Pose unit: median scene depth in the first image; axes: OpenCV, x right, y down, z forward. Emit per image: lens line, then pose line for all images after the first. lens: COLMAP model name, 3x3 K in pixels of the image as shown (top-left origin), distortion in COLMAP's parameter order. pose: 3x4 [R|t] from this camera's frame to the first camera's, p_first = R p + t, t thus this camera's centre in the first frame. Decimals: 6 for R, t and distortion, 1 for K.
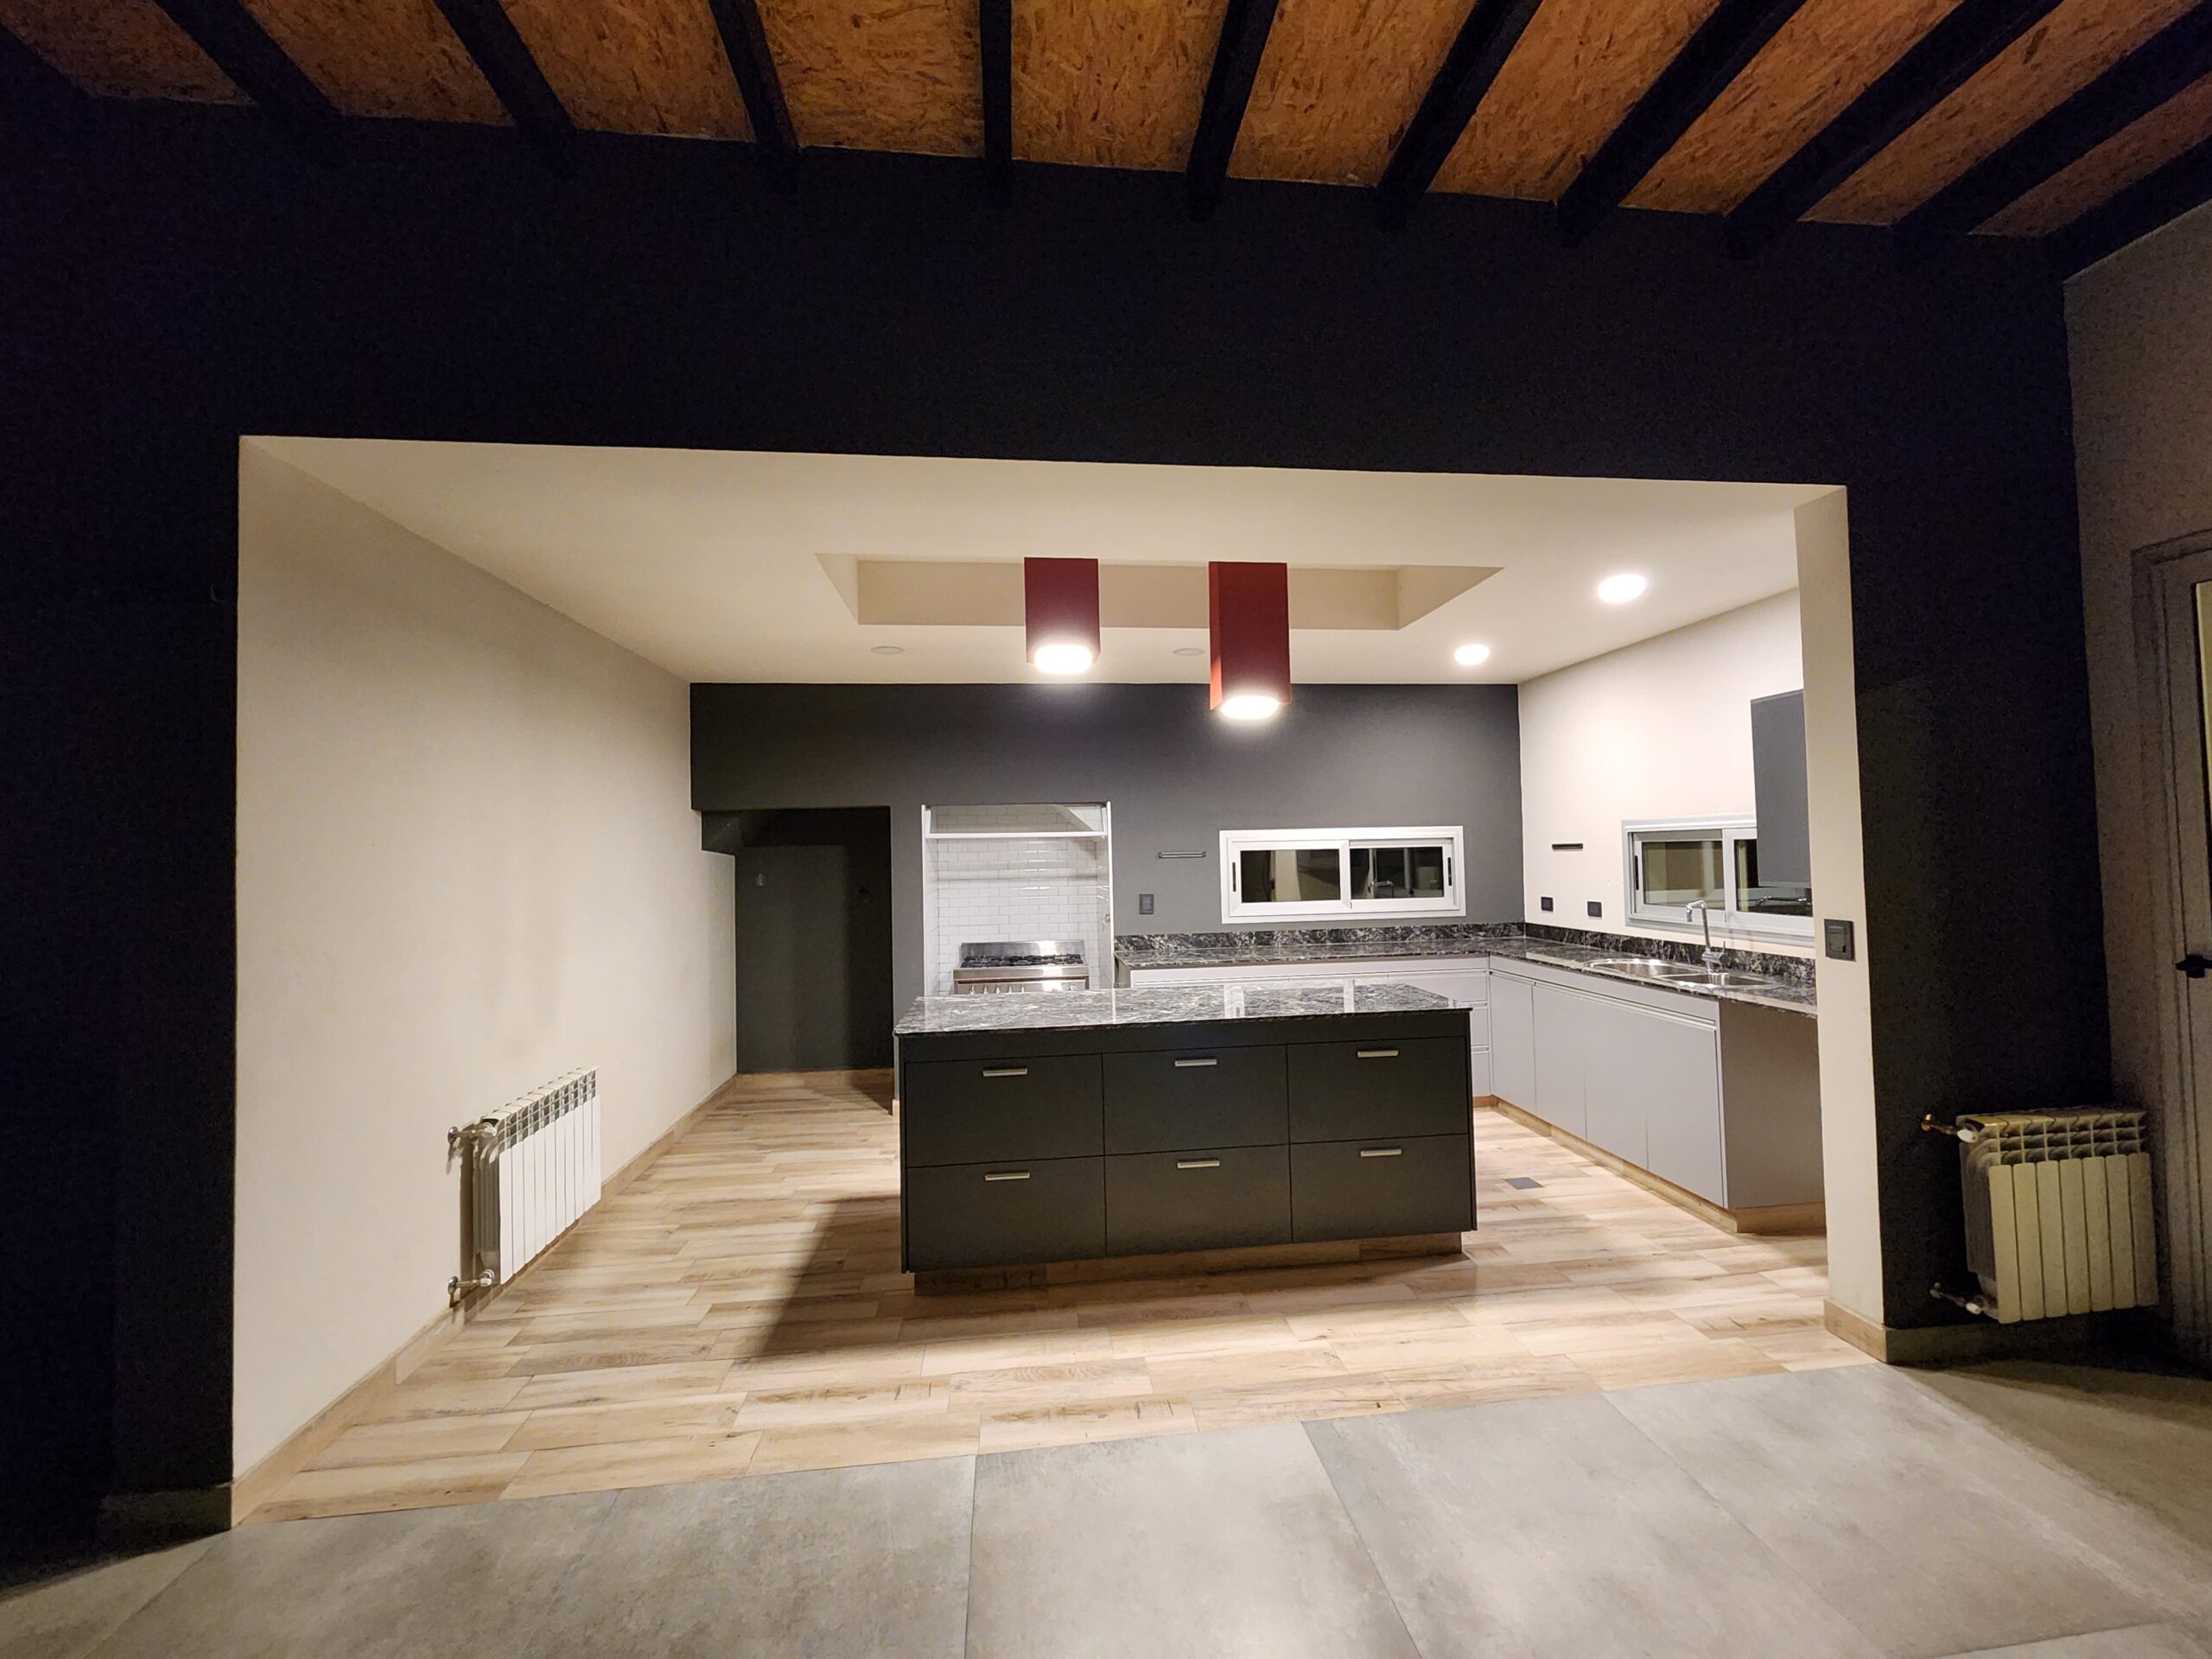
lens RADIAL K [[893.5, 0, 1106.0], [0, 893.5, 829.5], [0, 0, 1]] dist [-0.000299, 0.000065]
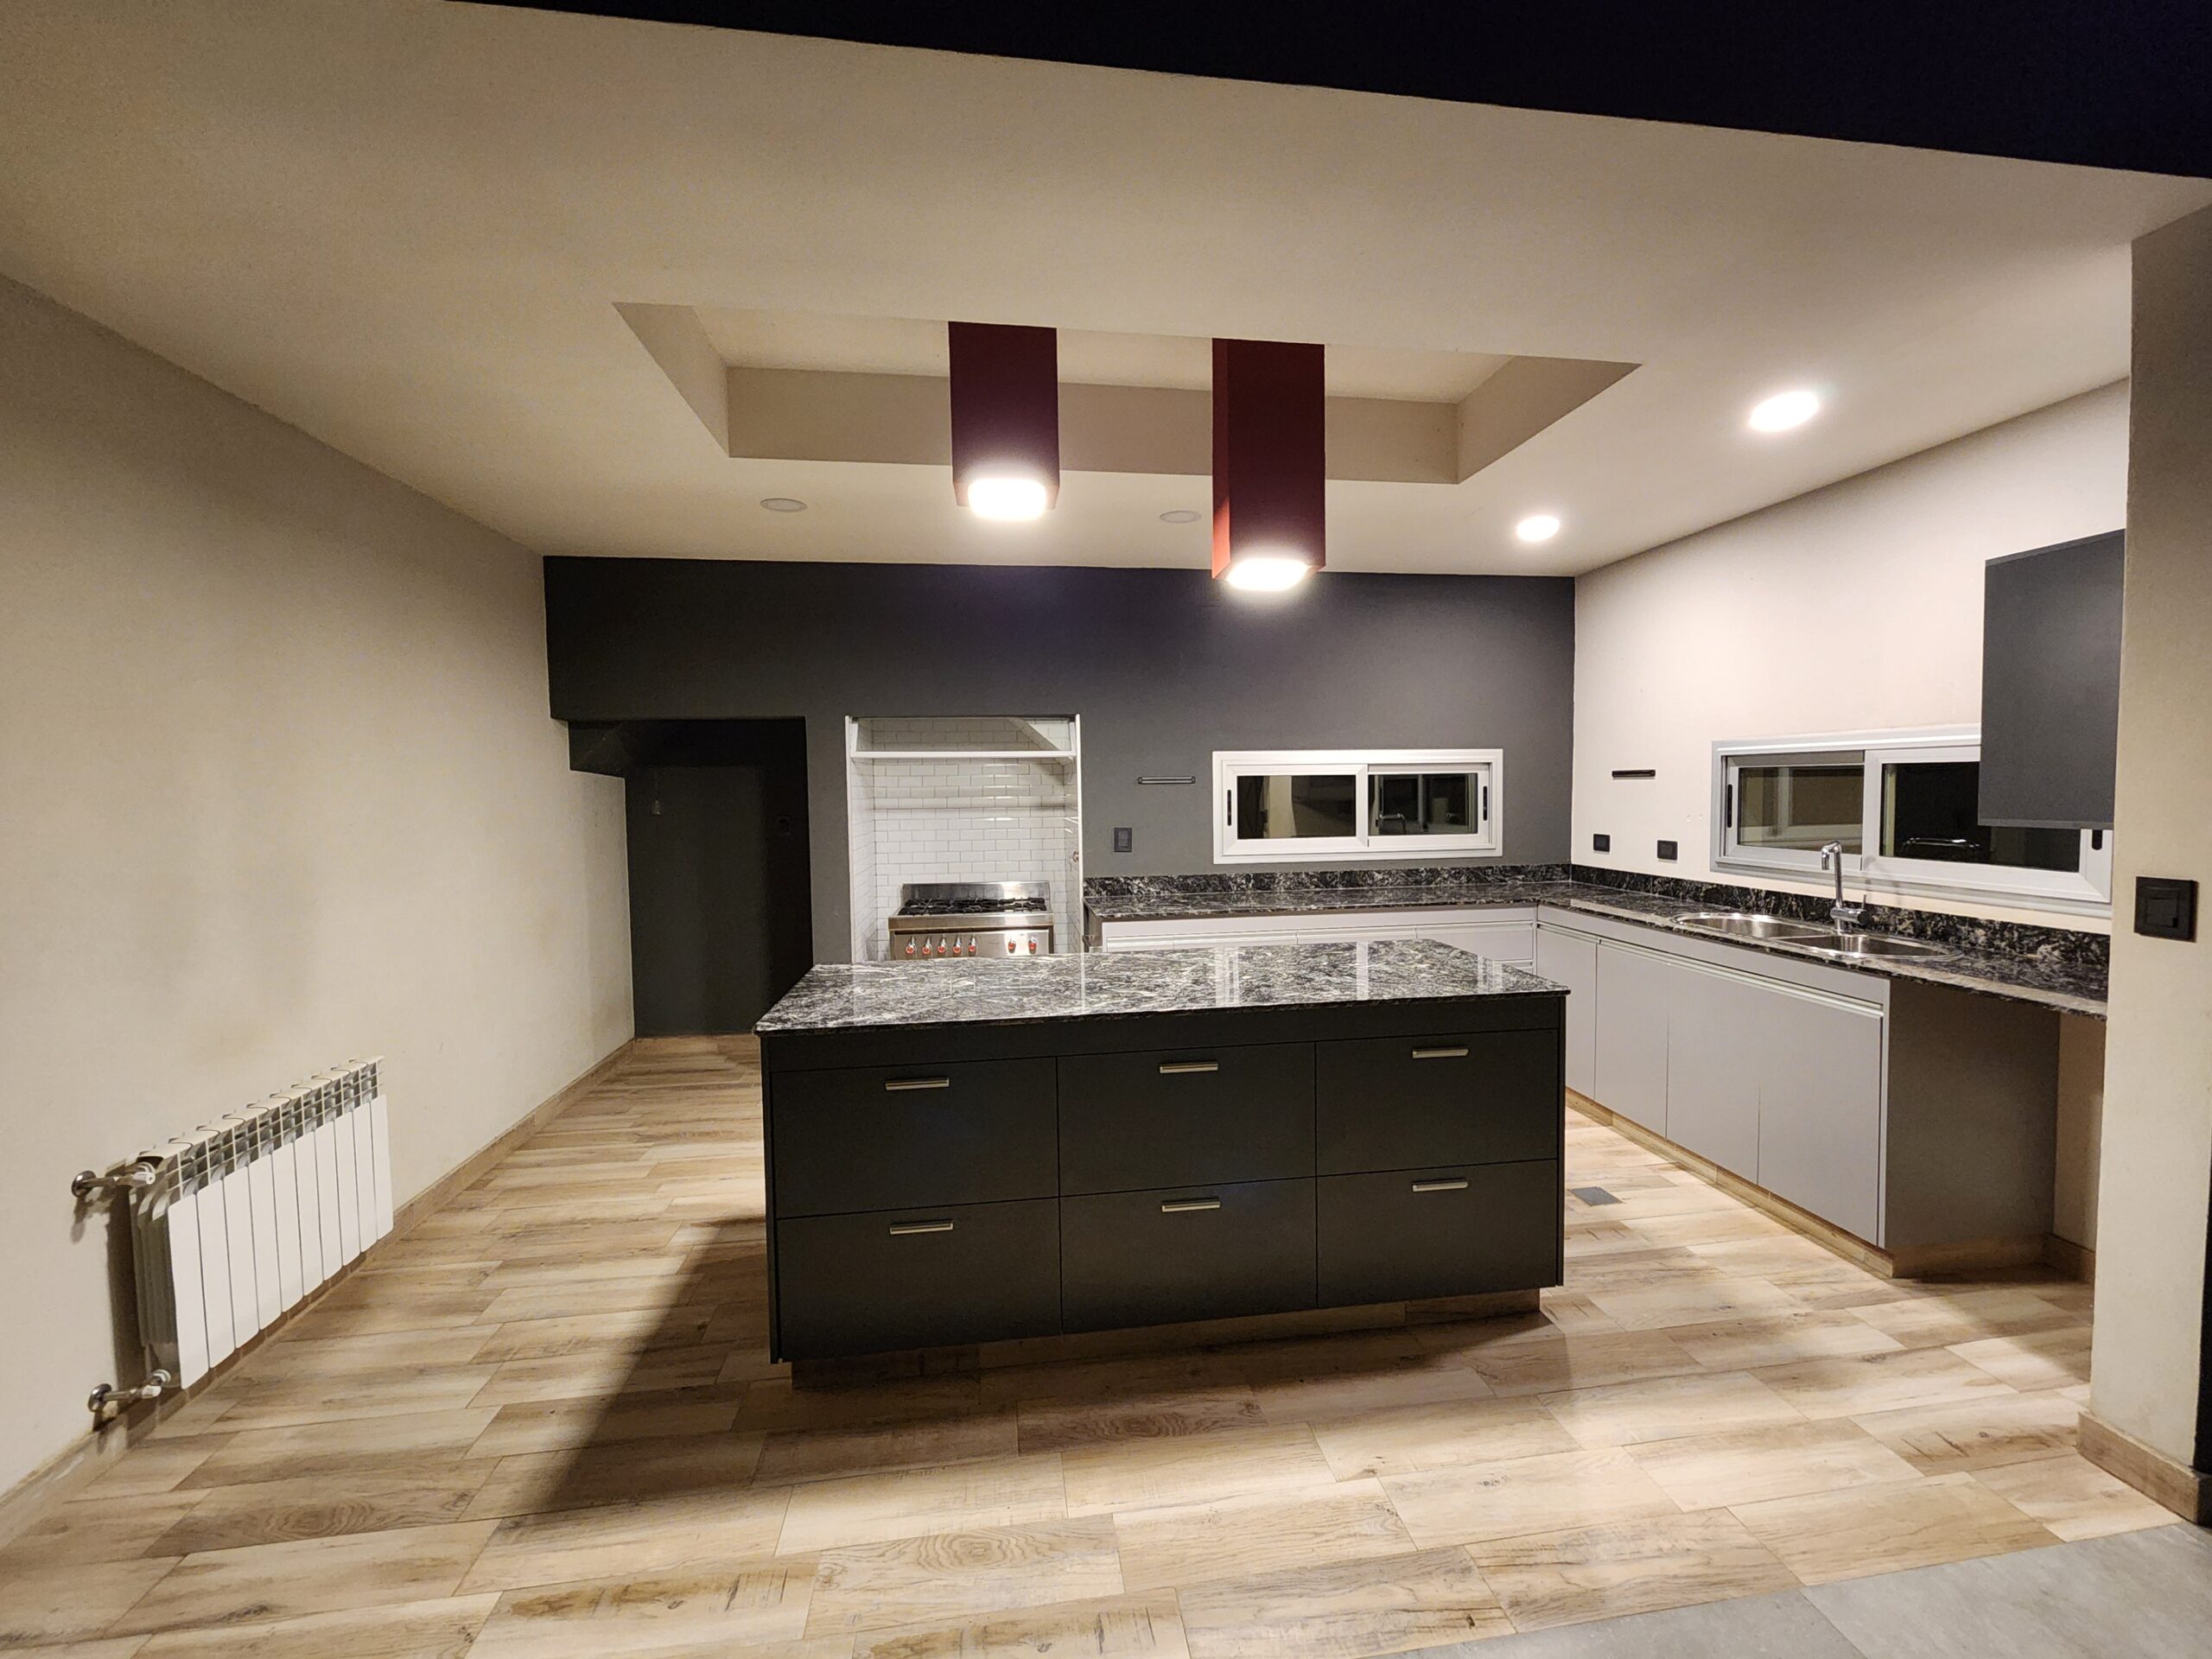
lens RADIAL K [[893.5, 0, 1106.0], [0, 893.5, 829.5], [0, 0, 1]] dist [-0.000299, 0.000065]
pose [[0.999668, 0.006103, 0.025020, 0.012733], [-0.008022, 0.996971, 0.077355, 0.014394], [-0.024472, -0.077530, 0.996690, 0.254681]]
